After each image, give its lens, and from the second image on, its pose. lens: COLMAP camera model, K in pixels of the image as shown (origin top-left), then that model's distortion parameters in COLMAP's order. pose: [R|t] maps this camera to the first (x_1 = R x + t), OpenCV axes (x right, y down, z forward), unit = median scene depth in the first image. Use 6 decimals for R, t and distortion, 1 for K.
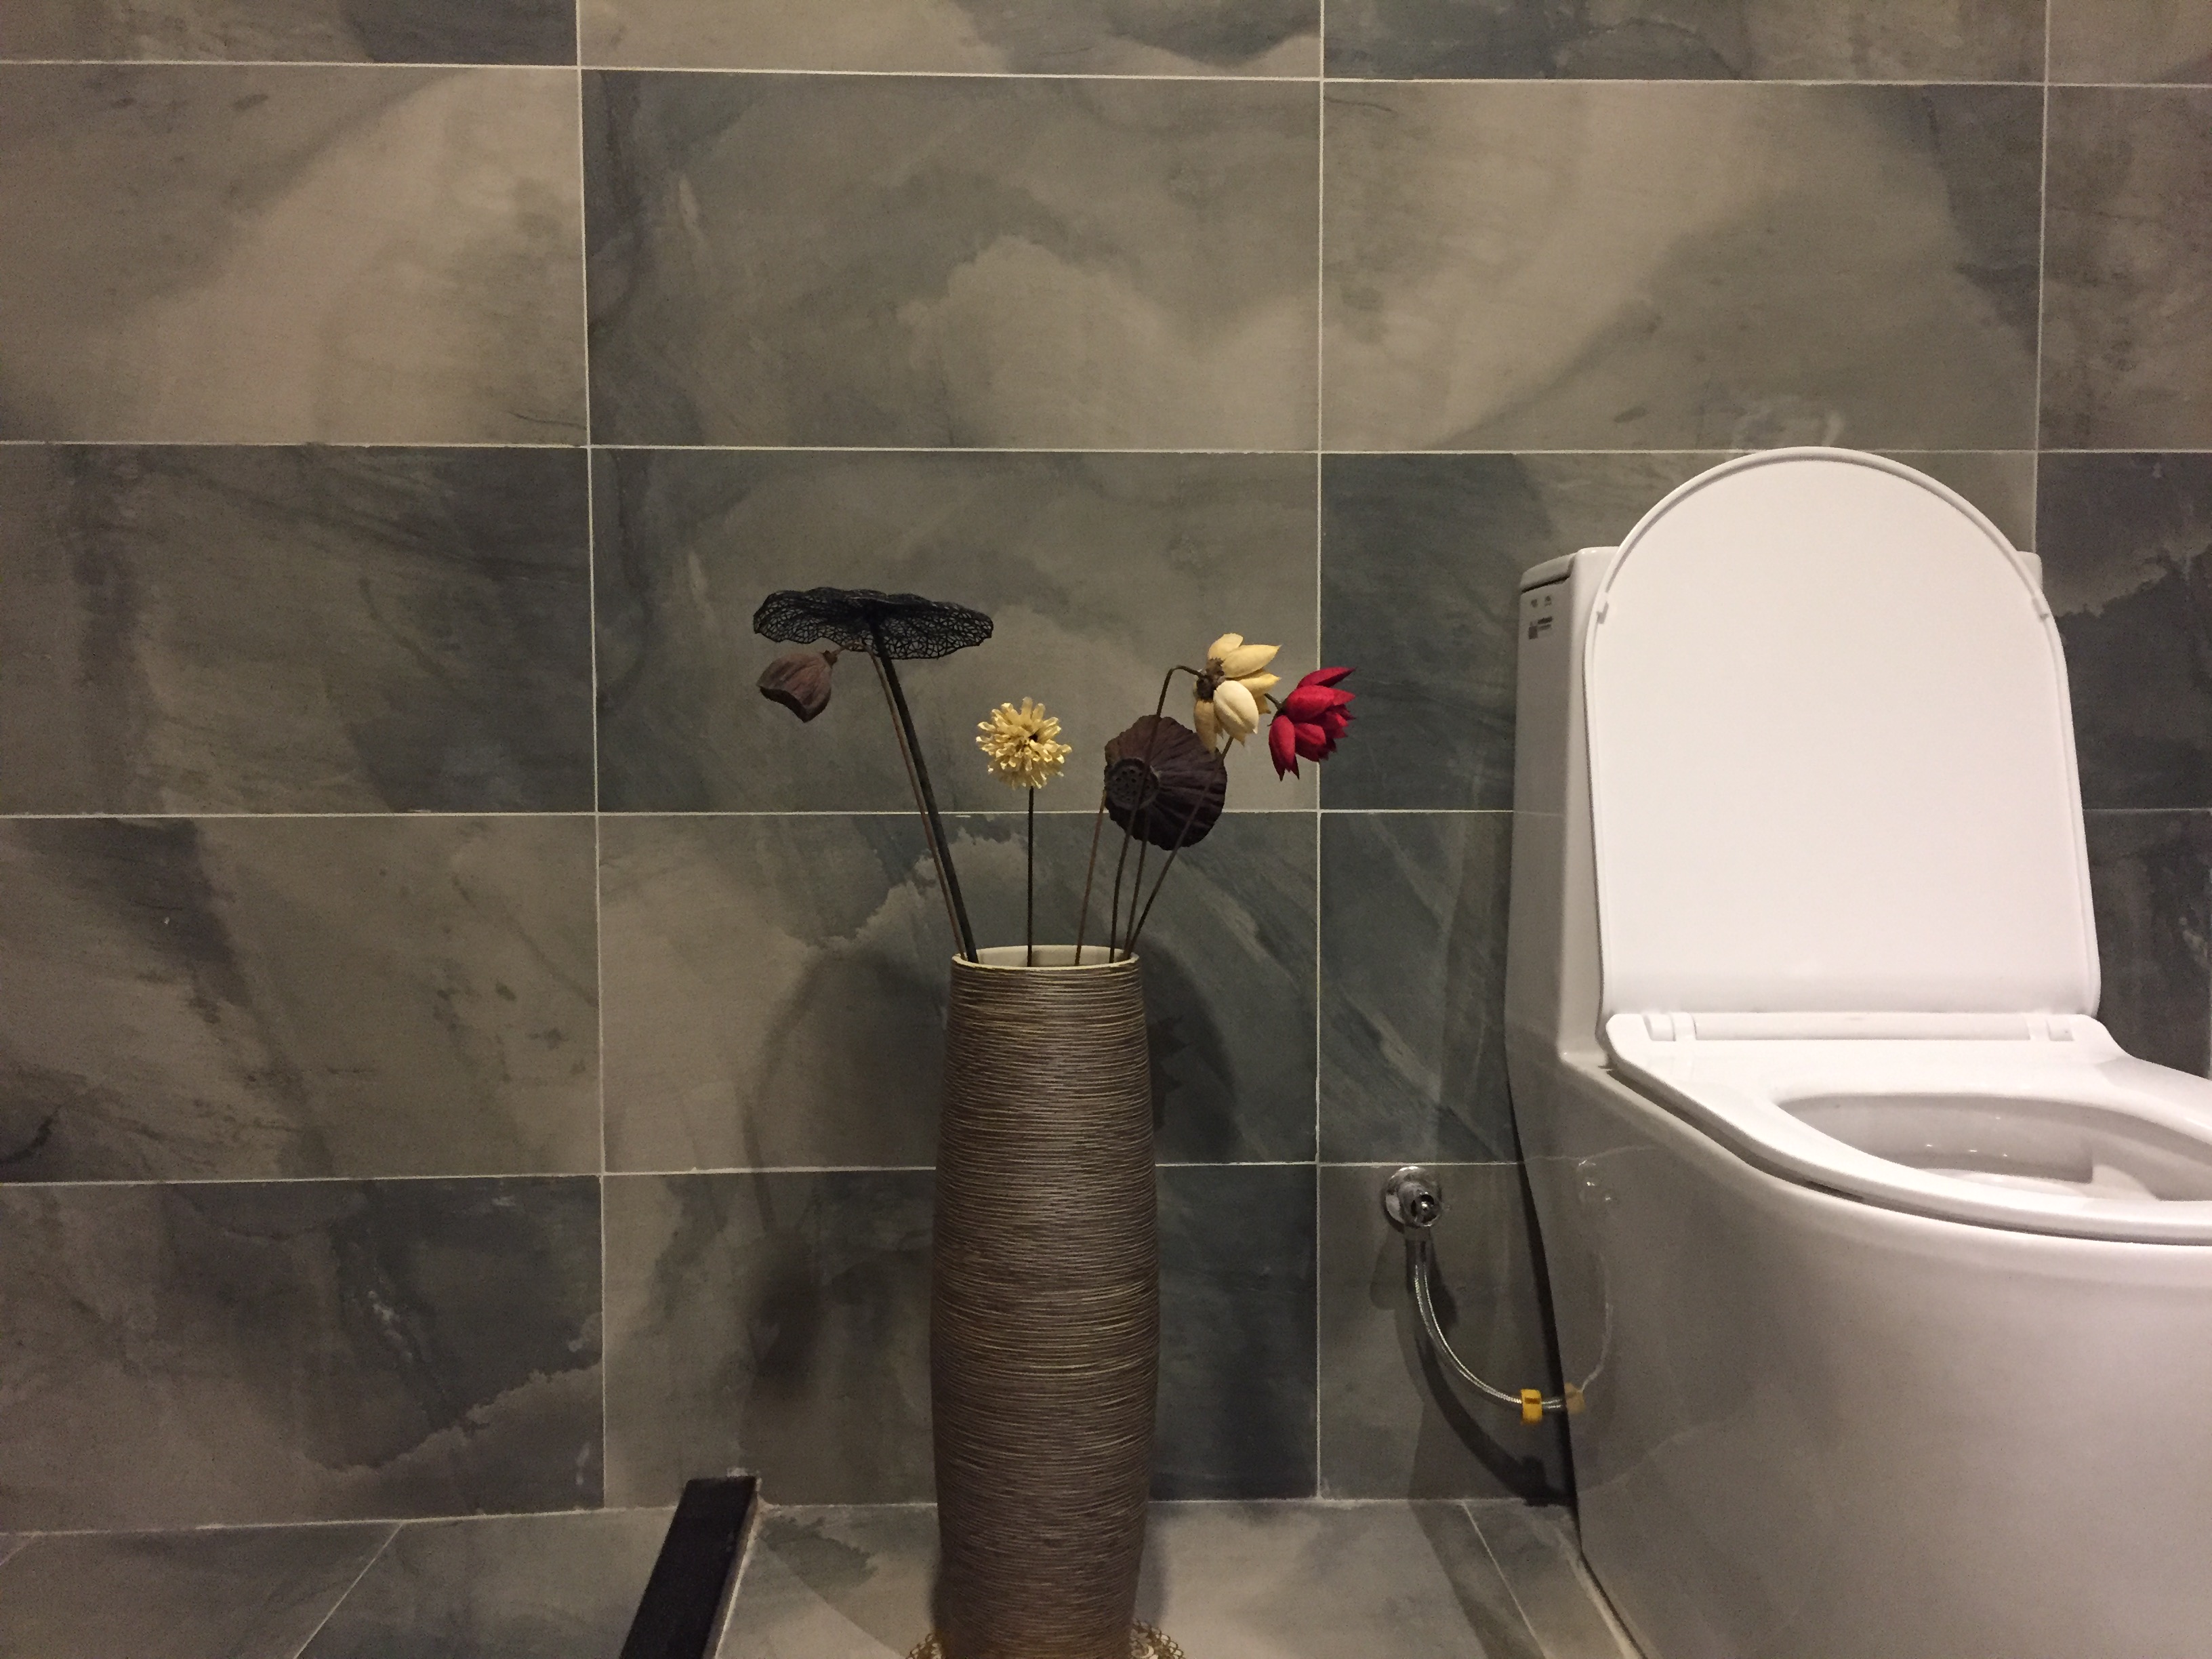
lens RADIAL K [[2206.2, 0, 1106.4], [0, 2206.2, 839.7], [0, 0, 1]] dist [0.102598, 0.000000]
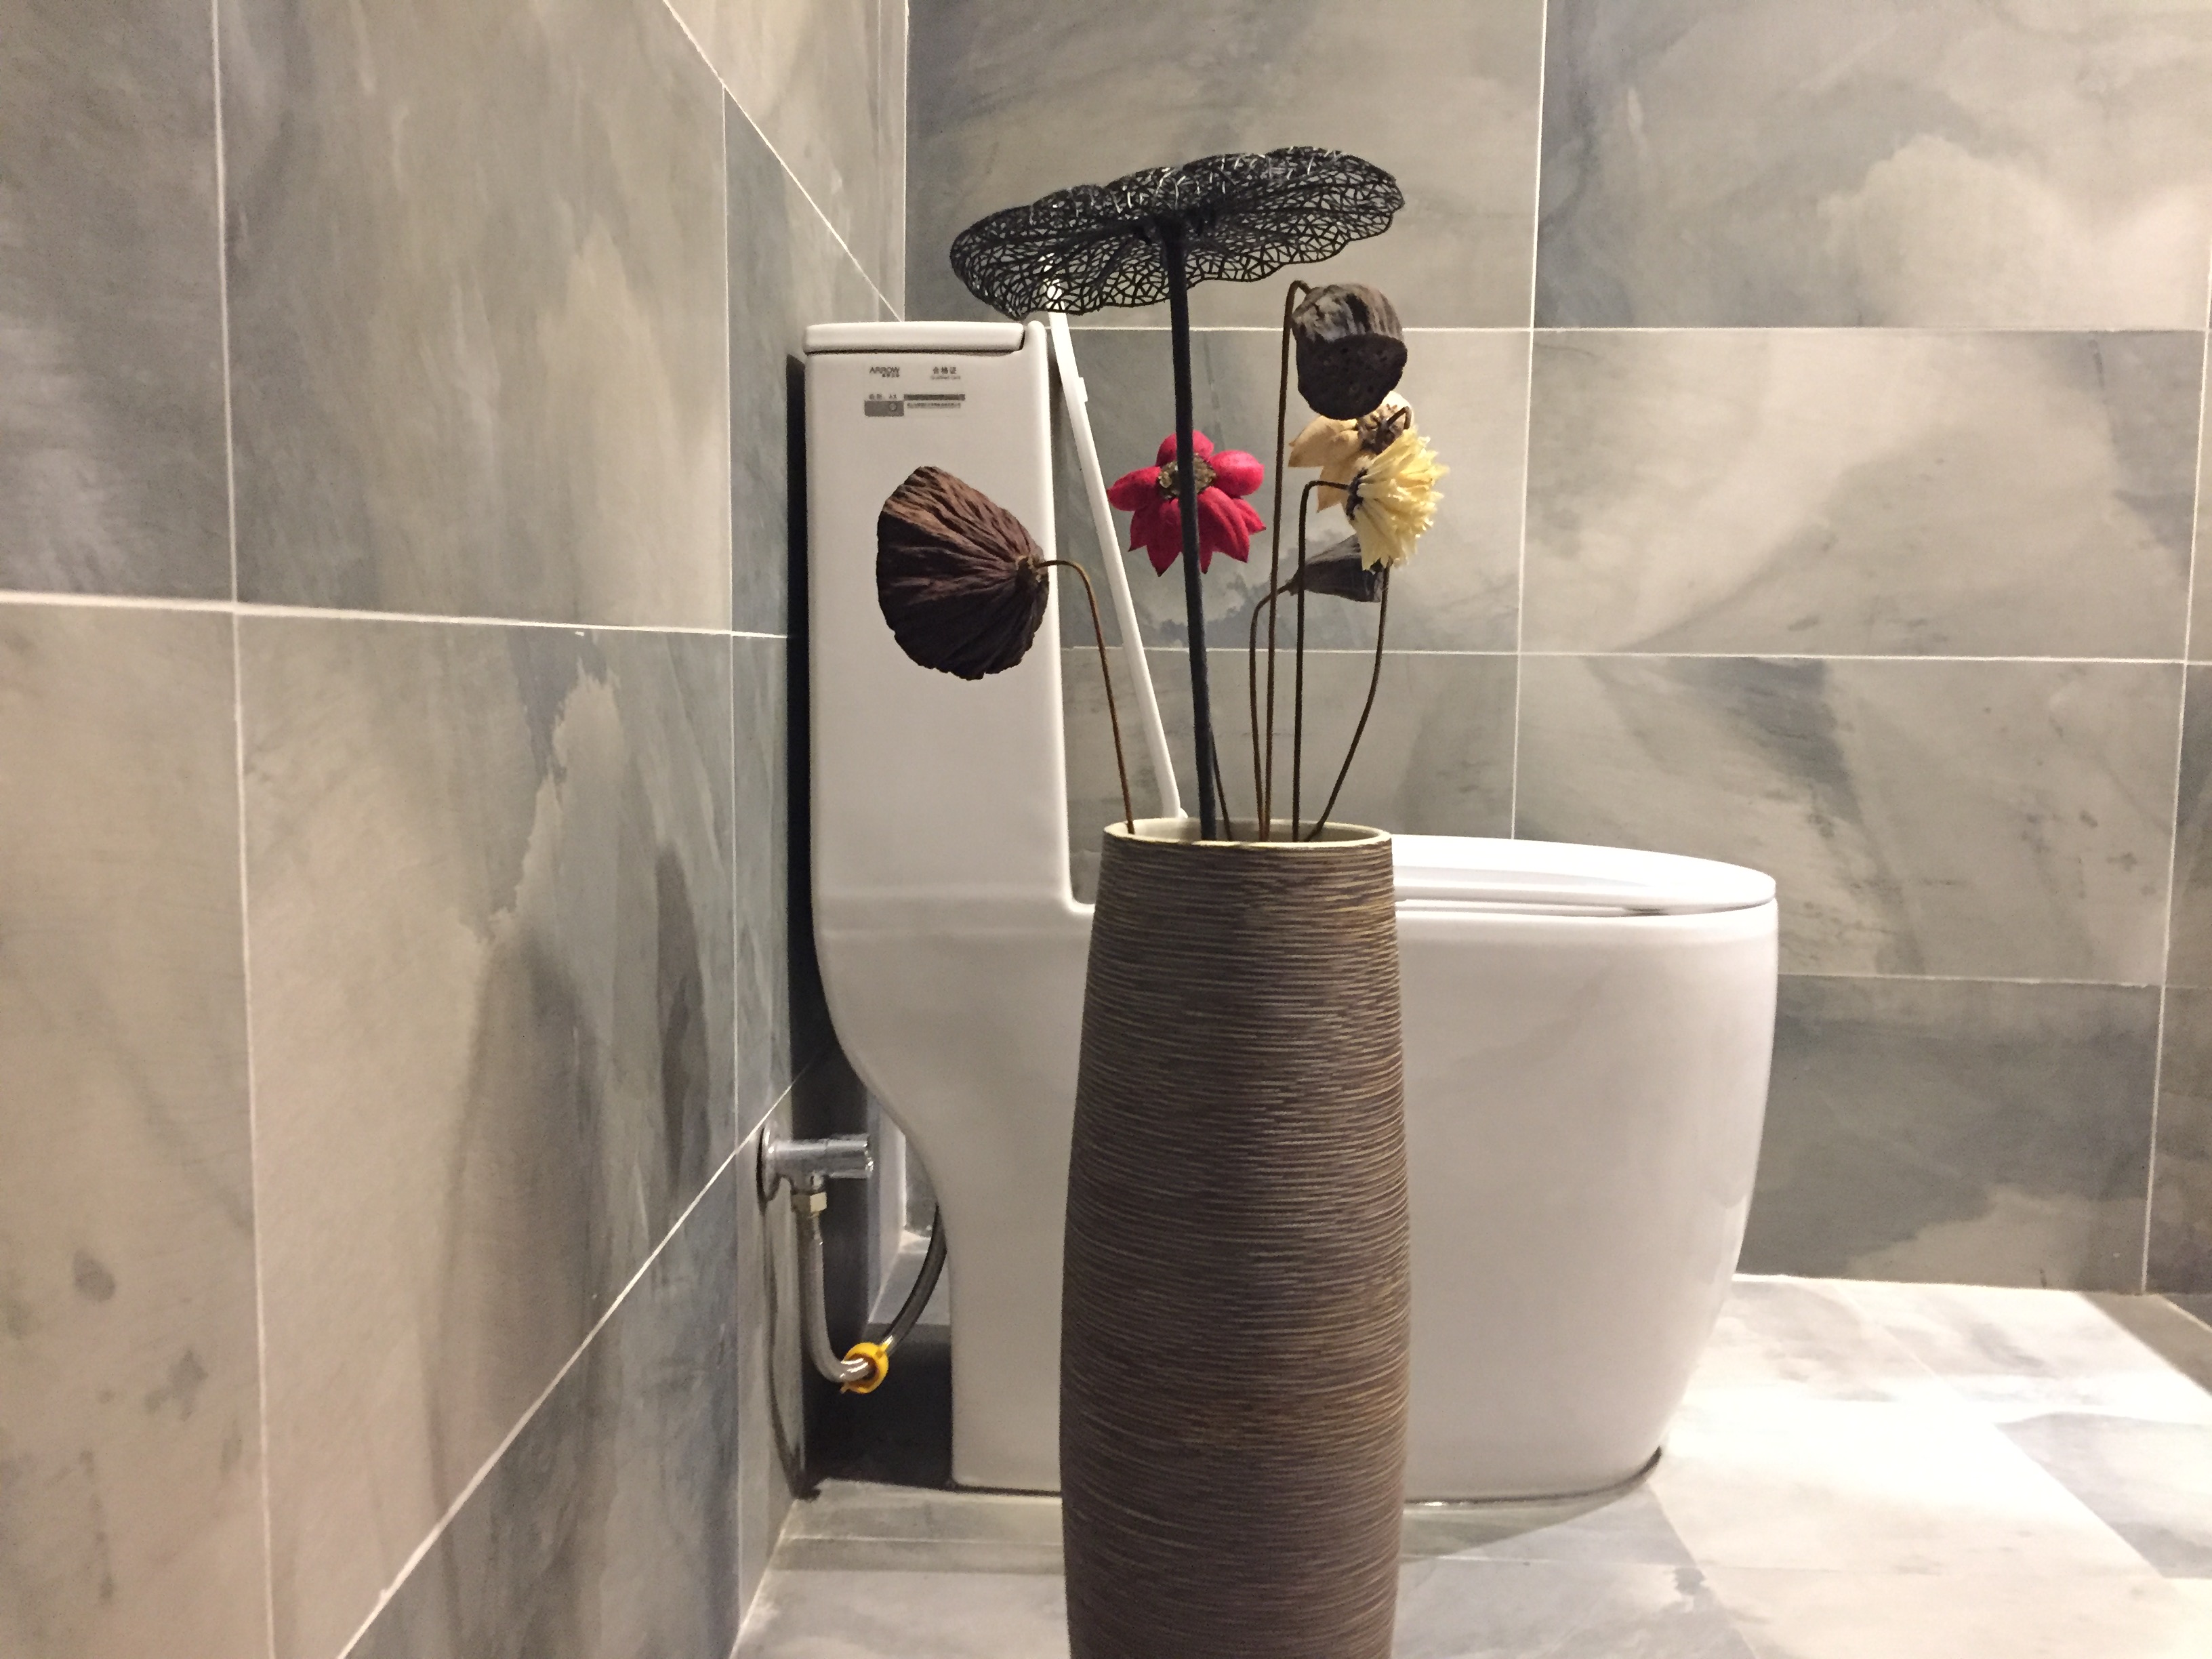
lens RADIAL K [[1874.6, 0, 1103.0], [0, 1874.6, 821.4], [0, 0, 1]] dist [-0.014514, -0.011158]
pose [[0.987996, 0.031171, -0.151305, -0.617989], [-0.019112, 0.996571, 0.080510, 0.003517], [0.153296, -0.076652, 0.985203, -0.000862]]
